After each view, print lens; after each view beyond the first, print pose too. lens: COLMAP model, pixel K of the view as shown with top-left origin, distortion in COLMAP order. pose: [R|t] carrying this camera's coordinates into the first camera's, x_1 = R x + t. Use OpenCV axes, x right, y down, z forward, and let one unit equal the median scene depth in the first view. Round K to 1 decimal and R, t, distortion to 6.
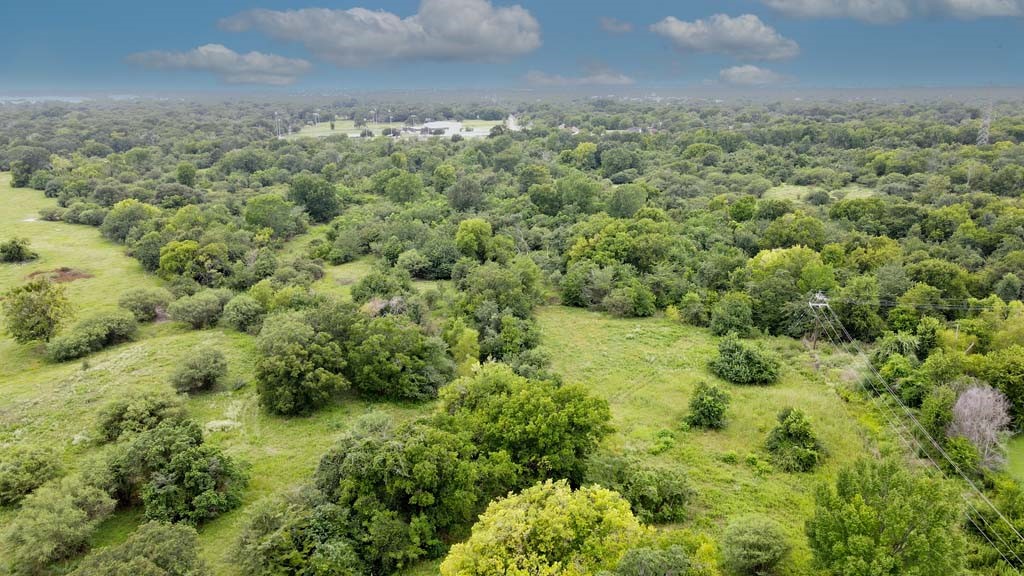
lens RADIAL K [[755.8, 0, 516.4], [0, 755.8, 293.4], [0, 0, 1]] dist [-0.007034, 0.036003]
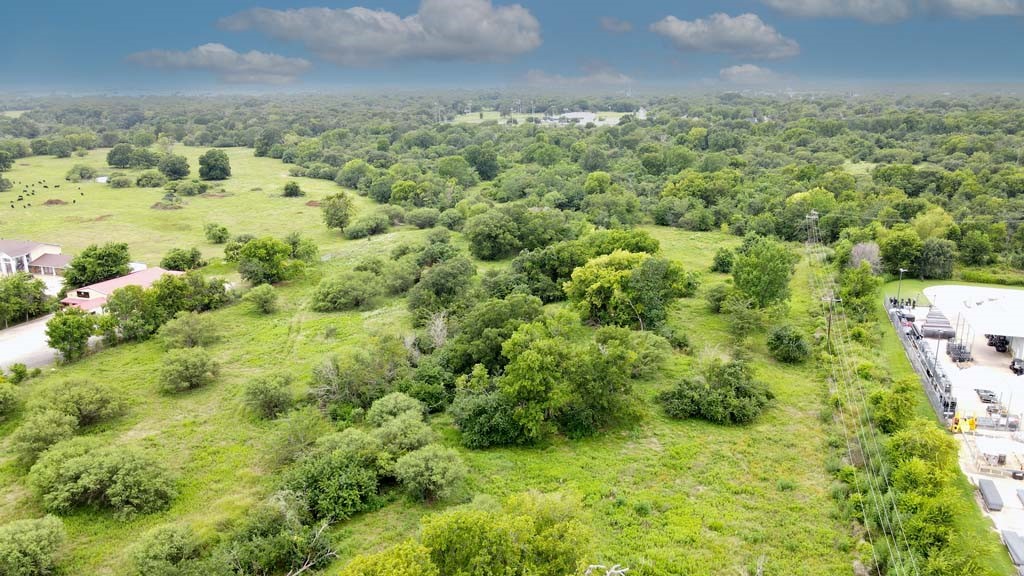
lens RADIAL K [[755.8, 0, 517.1], [0, 755.8, 290.0], [0, 0, 1]] dist [-0.007034, 0.036003]
pose [[0.985028, 0.046010, -0.166140, 0.026495], [-0.045691, 0.998939, 0.005747, 0.079789], [0.166228, 0.001930, 0.986085, -0.282369]]
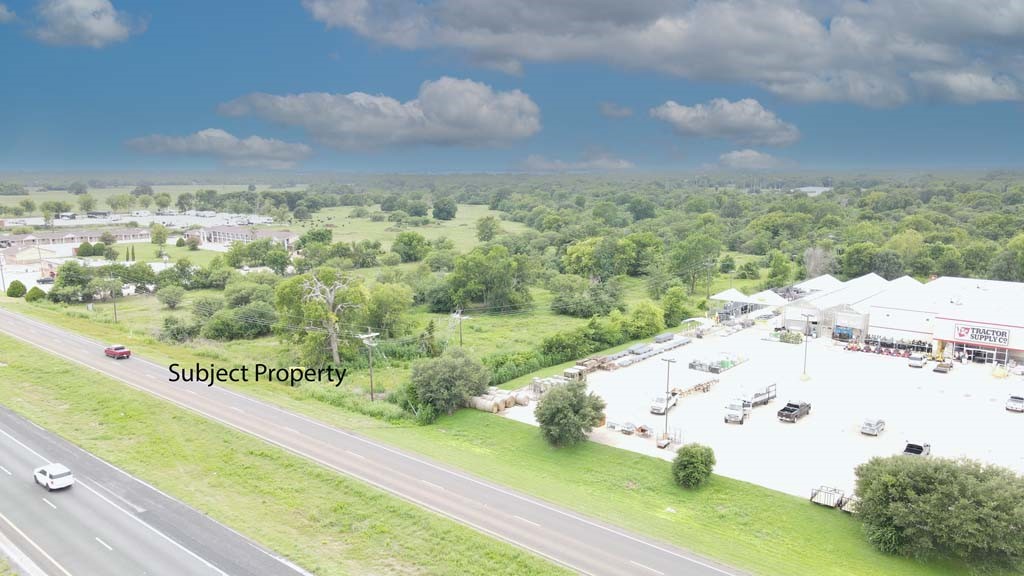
lens RADIAL K [[755.8, 0, 514.8], [0, 755.8, 287.9], [0, 0, 1]] dist [-0.007034, 0.036003]
pose [[0.849529, 0.087528, -0.520229, 0.311767], [-0.143534, 0.987287, -0.068280, 0.161591], [0.507639, 0.132677, 0.851293, -0.430180]]
